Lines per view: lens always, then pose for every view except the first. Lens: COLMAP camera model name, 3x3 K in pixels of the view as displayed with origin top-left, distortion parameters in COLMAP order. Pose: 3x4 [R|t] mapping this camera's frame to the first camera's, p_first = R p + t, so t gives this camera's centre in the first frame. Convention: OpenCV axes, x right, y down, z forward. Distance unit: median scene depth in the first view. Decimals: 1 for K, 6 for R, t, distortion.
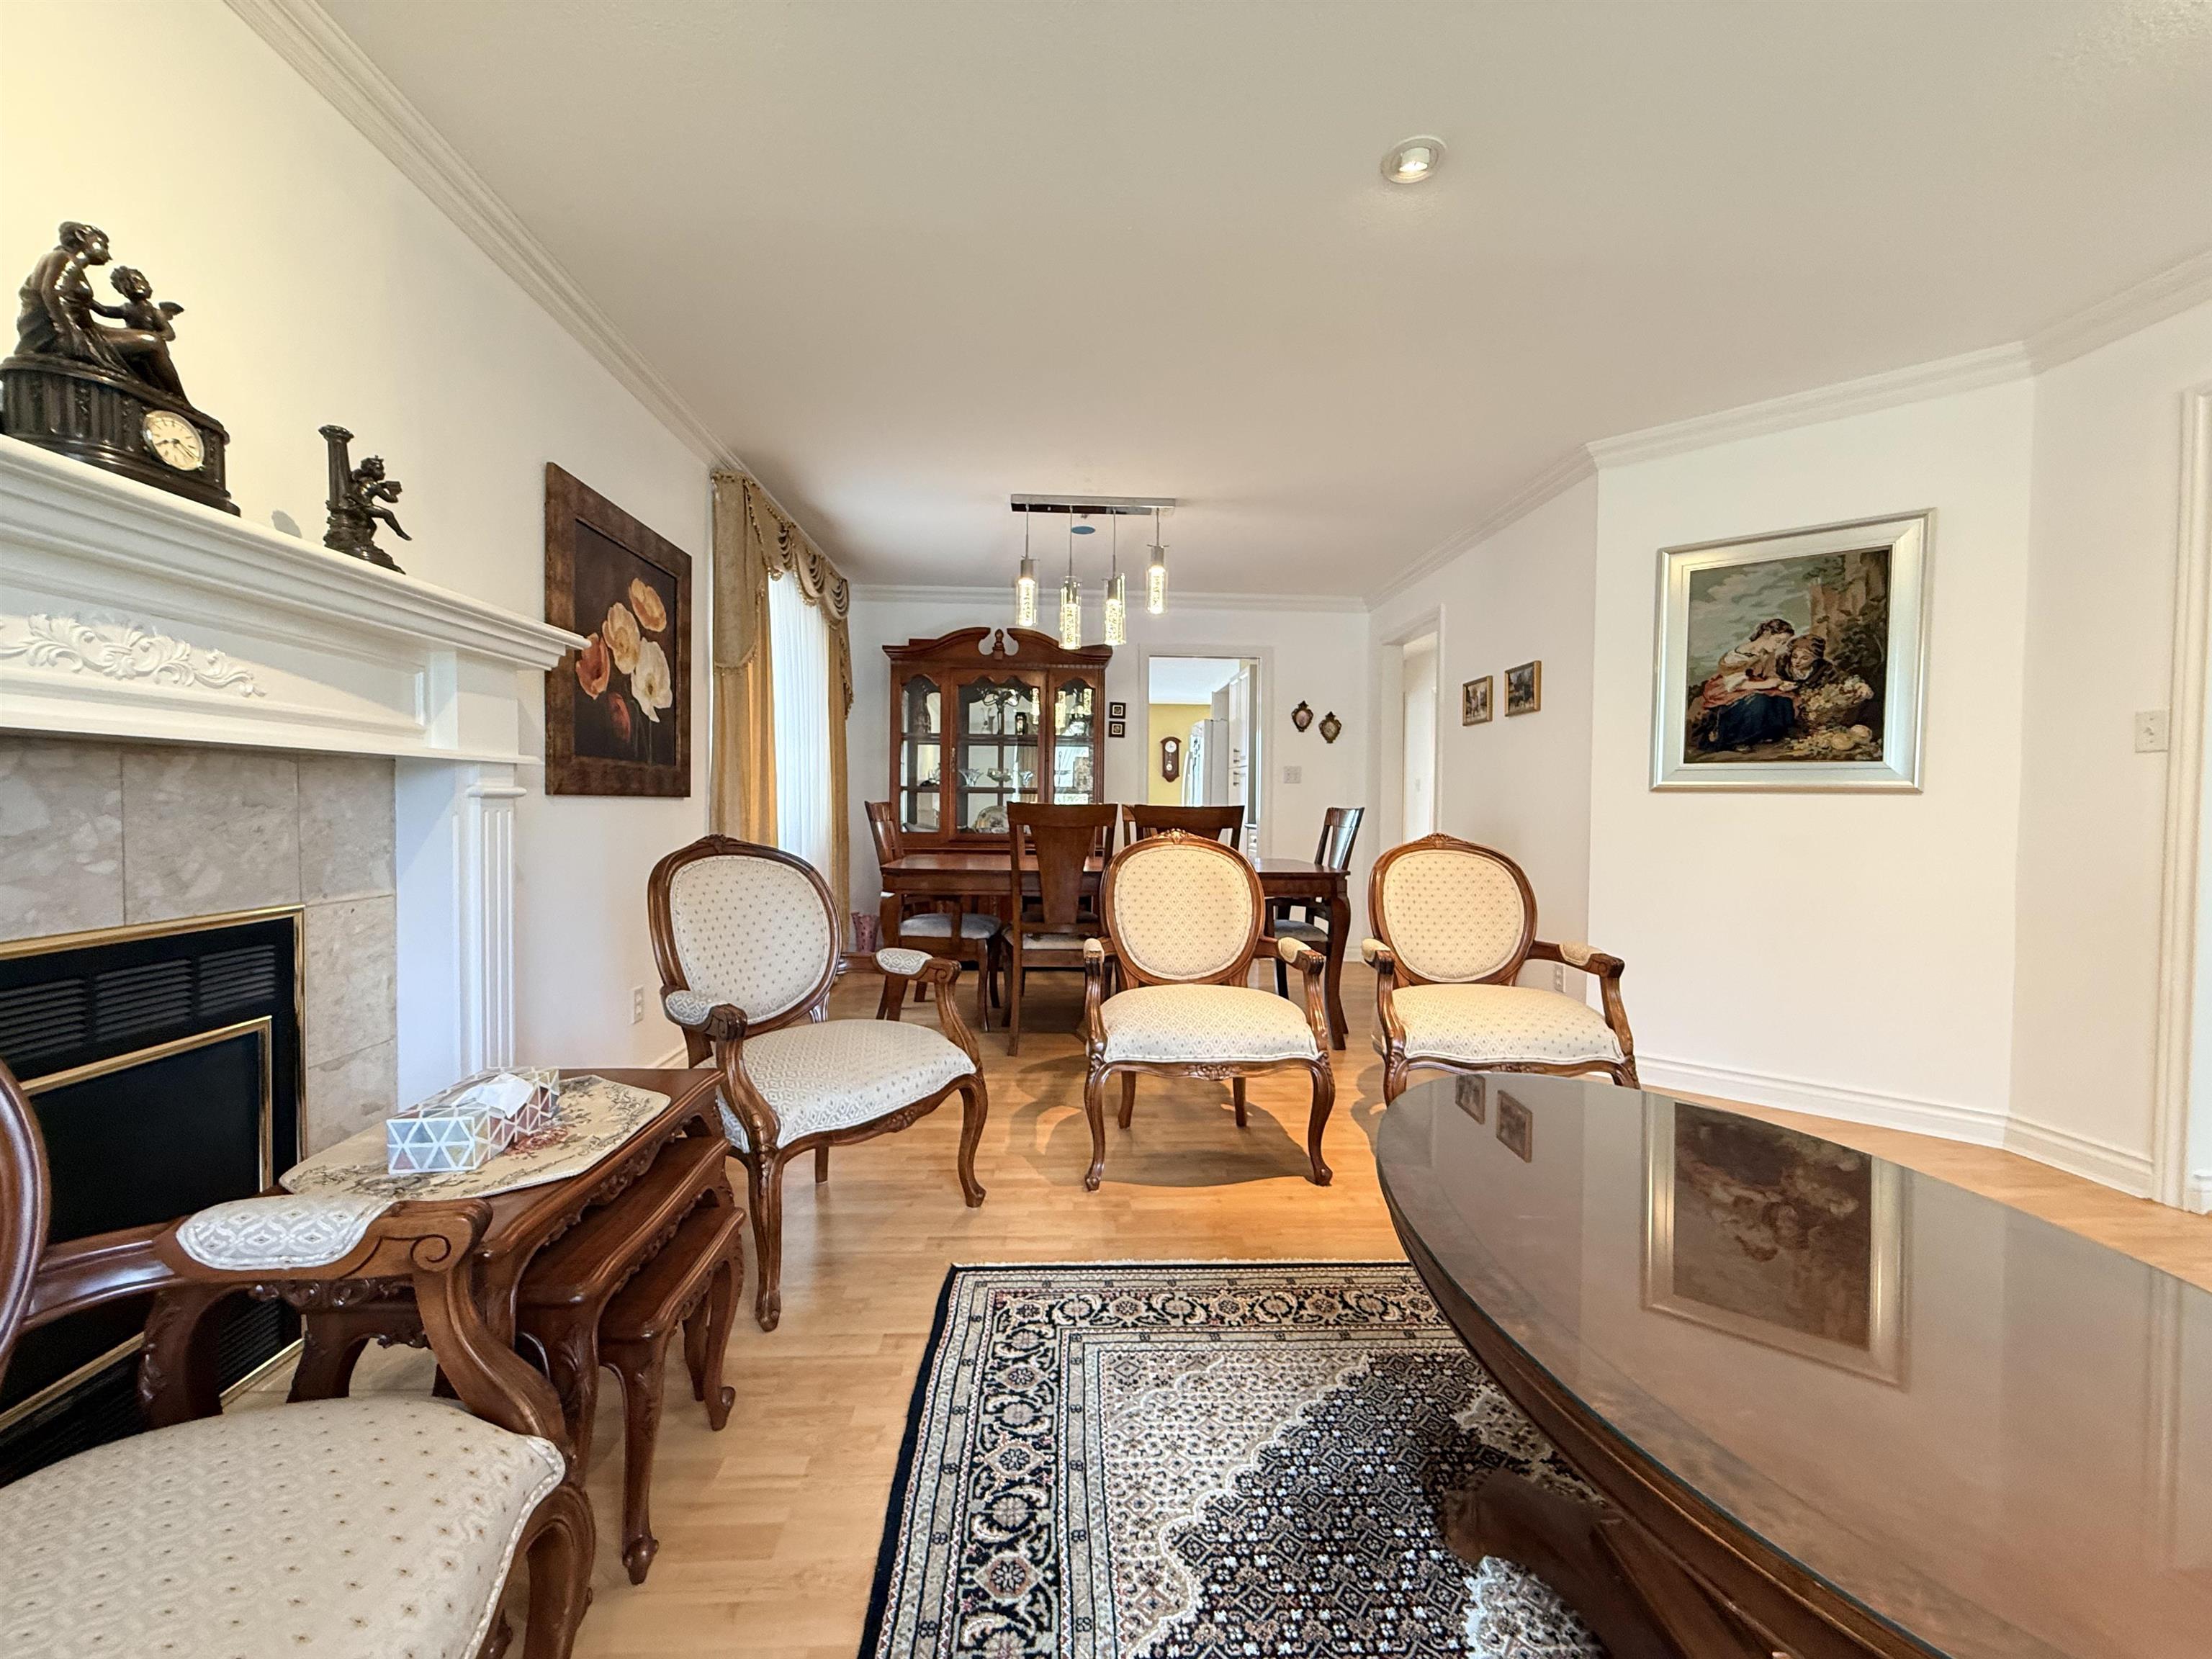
lens RADIAL K [[872.1, 0, 1098.9], [0, 872.1, 829.3], [0, 0, 1]] dist [-0.000225, -0.000111]
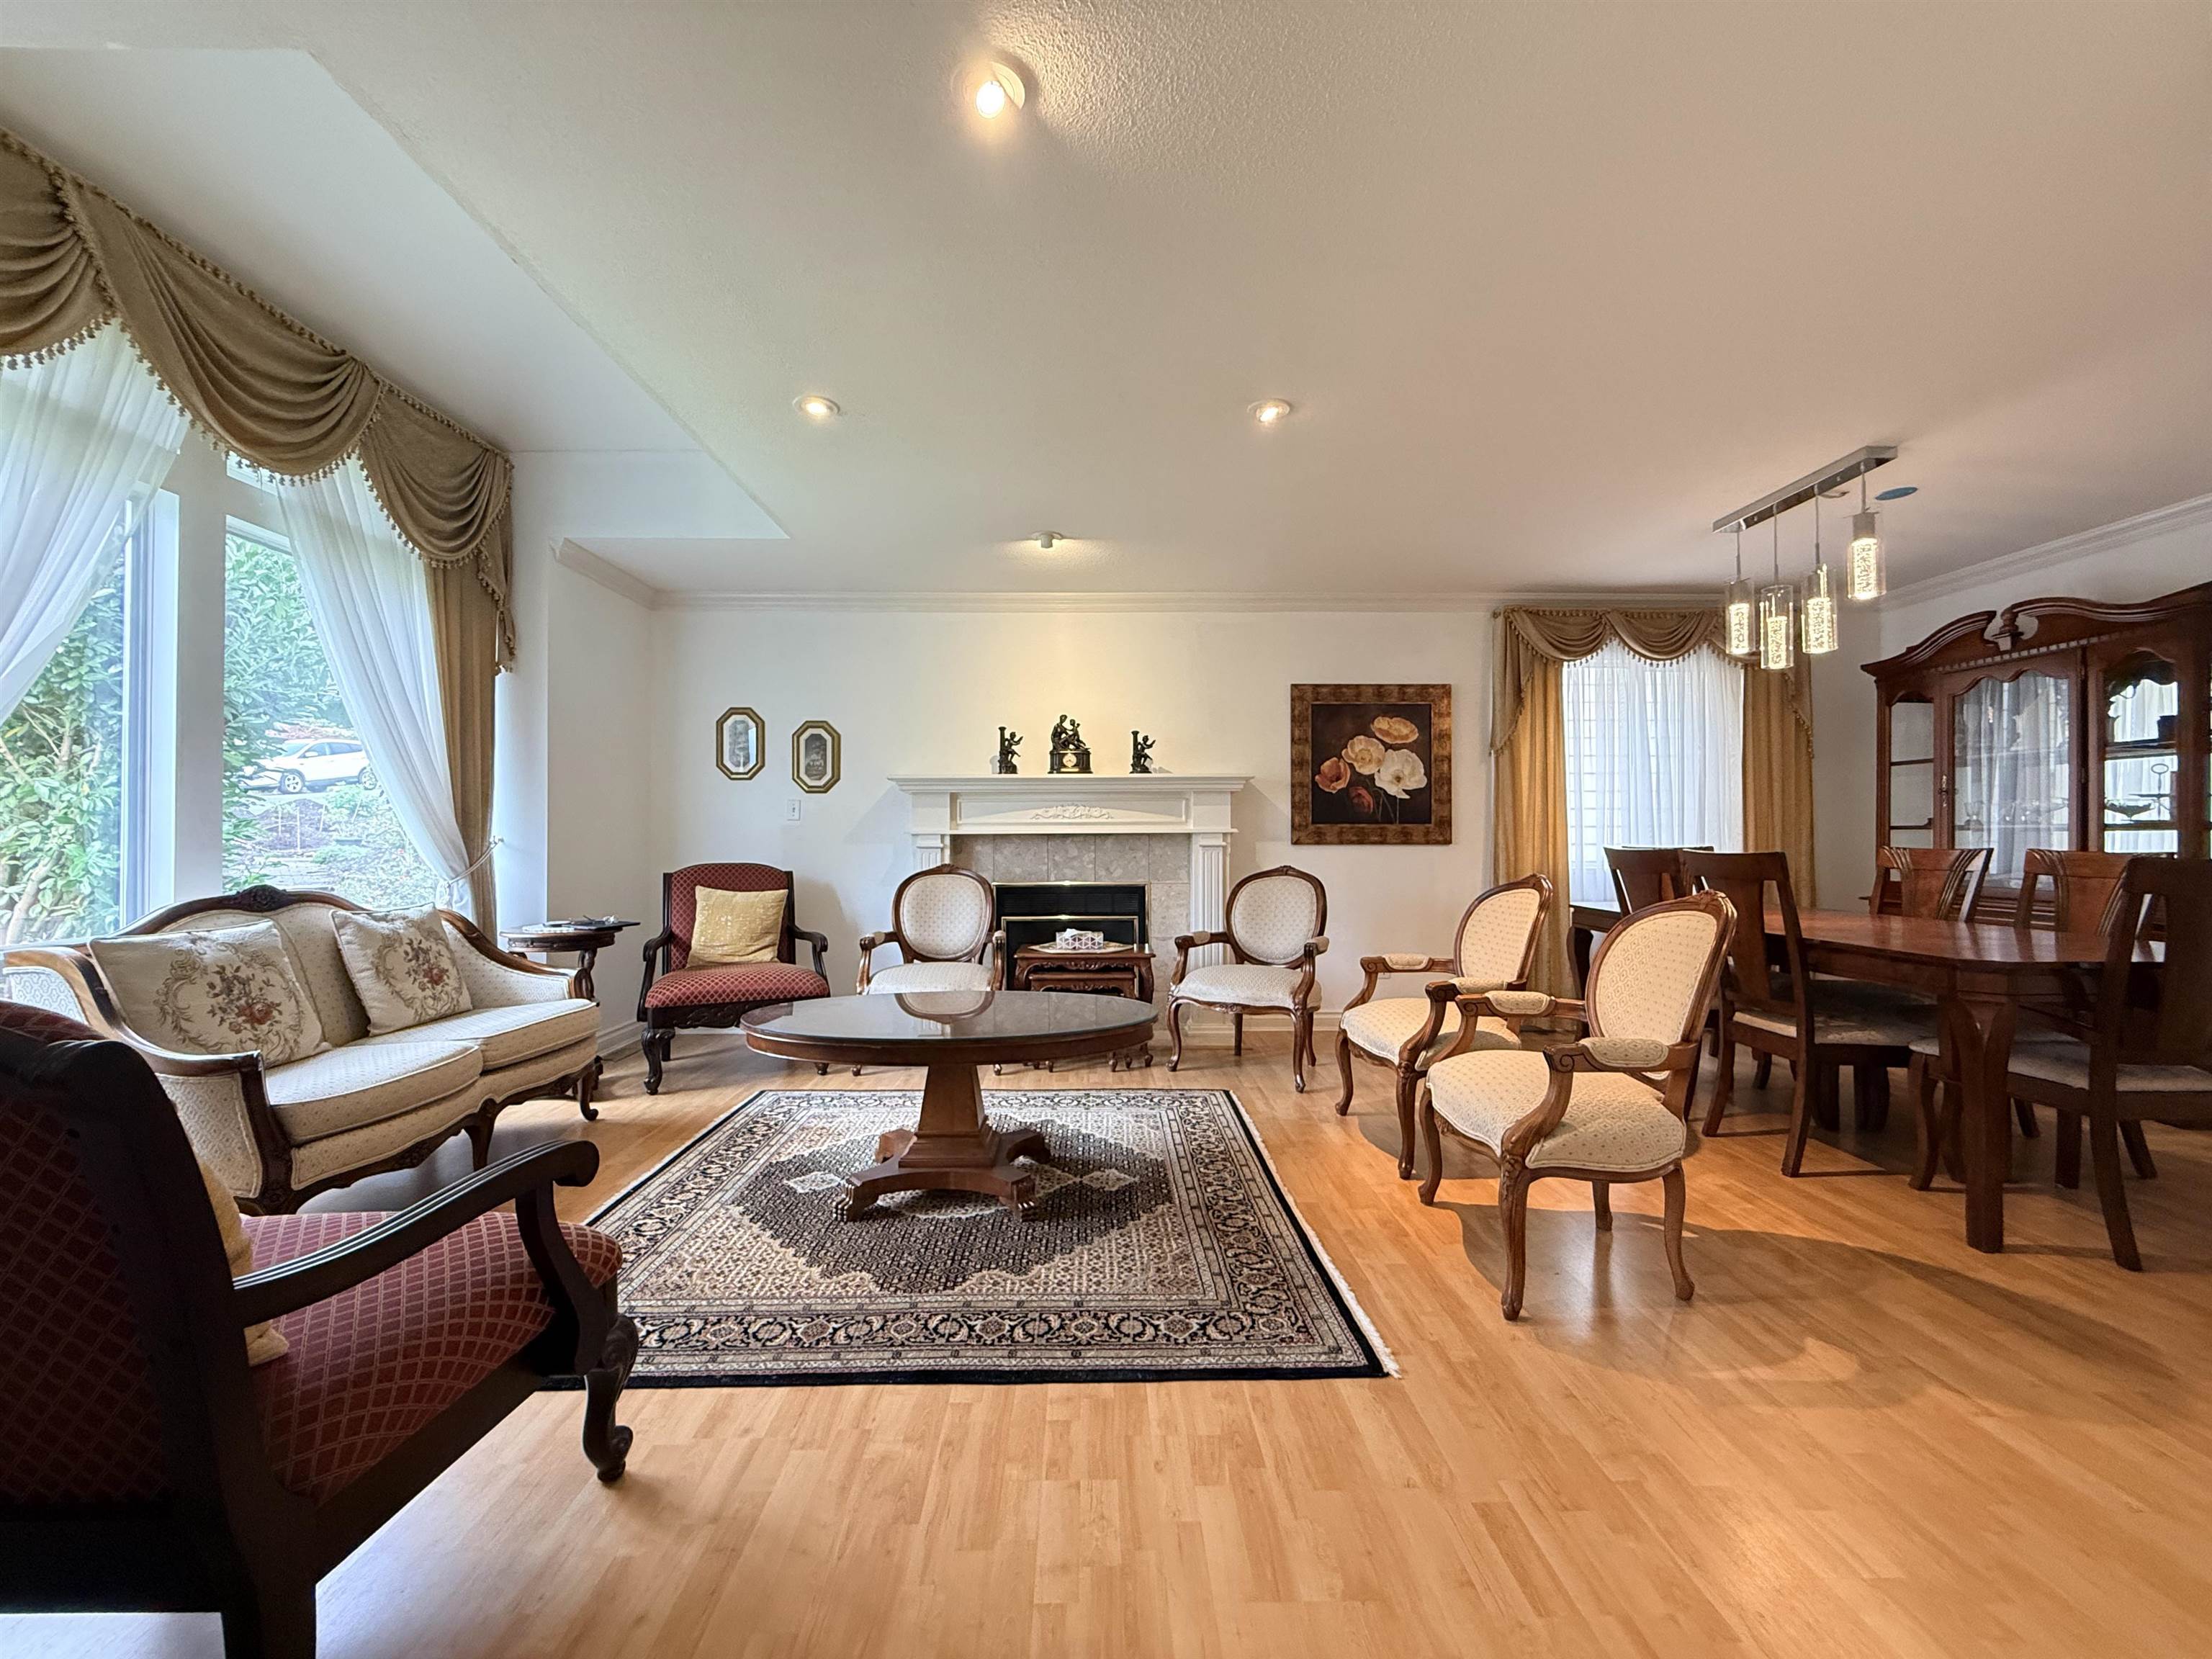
lens RADIAL K [[872.1, 0, 1098.9], [0, 872.1, 829.3], [0, 0, 1]] dist [-0.000225, -0.000111]
pose [[-0.036245, -0.029278, -0.998914, 1.793362], [-0.027110, 0.999232, -0.028304, -0.007509], [0.998975, 0.026054, -0.037010, 0.786063]]
